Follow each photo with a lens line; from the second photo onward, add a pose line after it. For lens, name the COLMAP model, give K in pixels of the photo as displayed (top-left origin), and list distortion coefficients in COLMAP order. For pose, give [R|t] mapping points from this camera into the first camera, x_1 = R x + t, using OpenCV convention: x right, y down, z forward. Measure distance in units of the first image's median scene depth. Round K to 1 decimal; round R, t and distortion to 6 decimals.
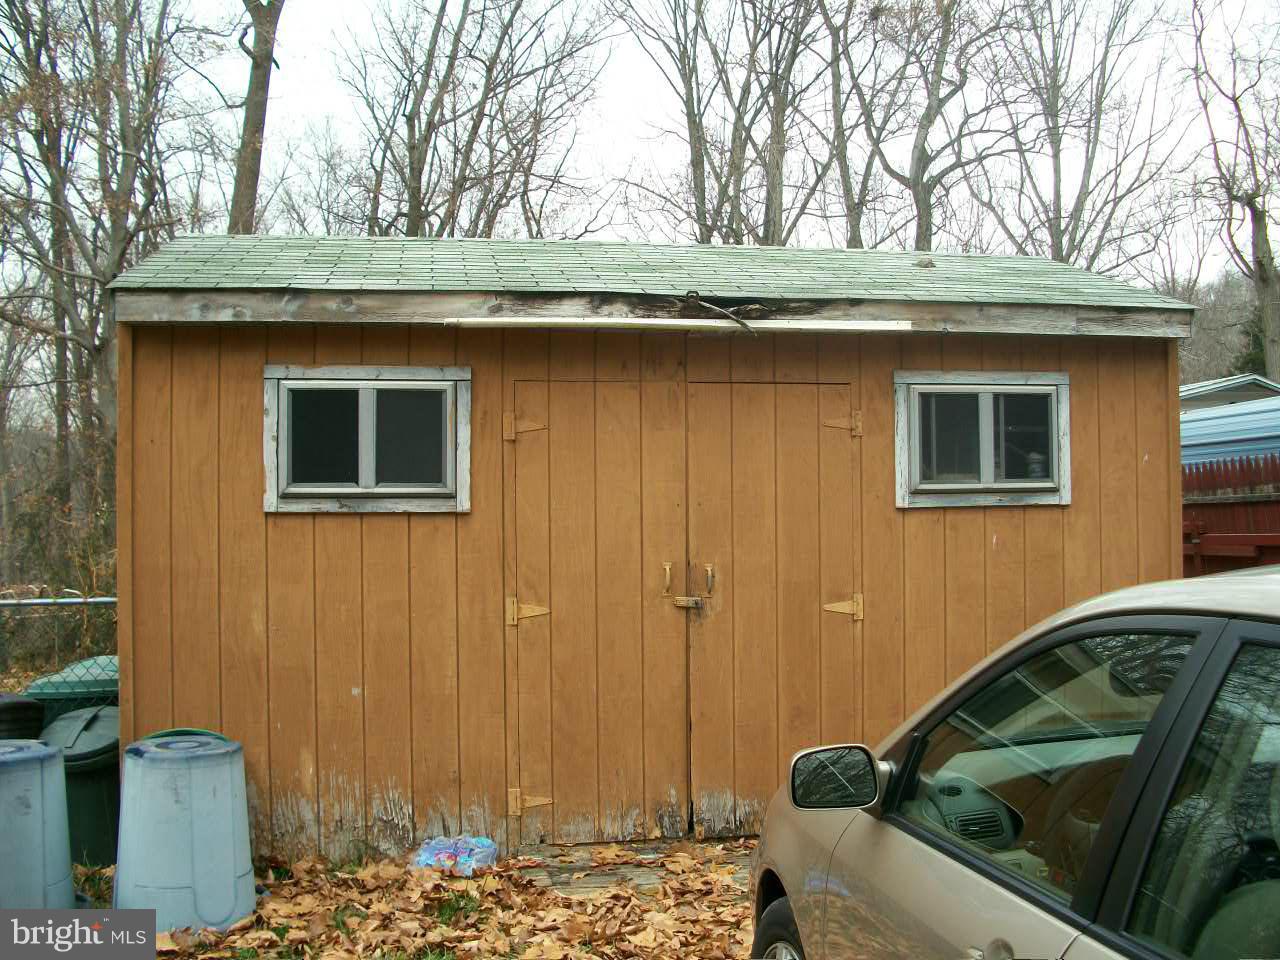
lens RADIAL K [[1289.8, 0, 640.0], [0, 1289.8, 480.0], [0, 0, 1]] dist [-0.202935, 0.263161]
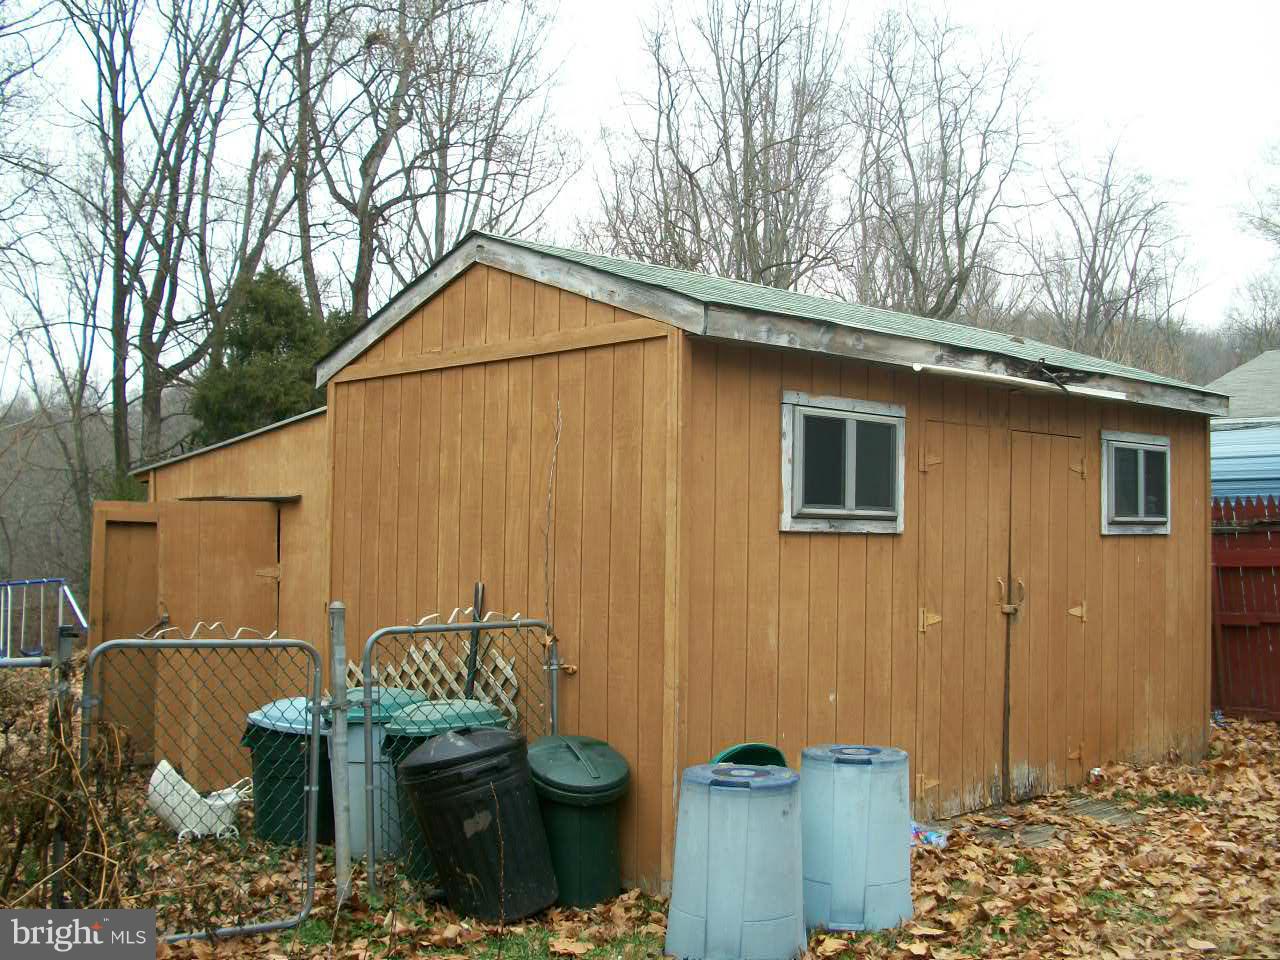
lens RADIAL K [[1289.8, 0, 640.0], [0, 1289.8, 480.0], [0, 0, 1]] dist [-0.202935, 0.263161]
pose [[0.858376, 0.039280, 0.511515, -0.917800], [-0.032810, 0.999227, -0.021675, 0.009990], [-0.511971, 0.001823, 0.859001, 0.148313]]
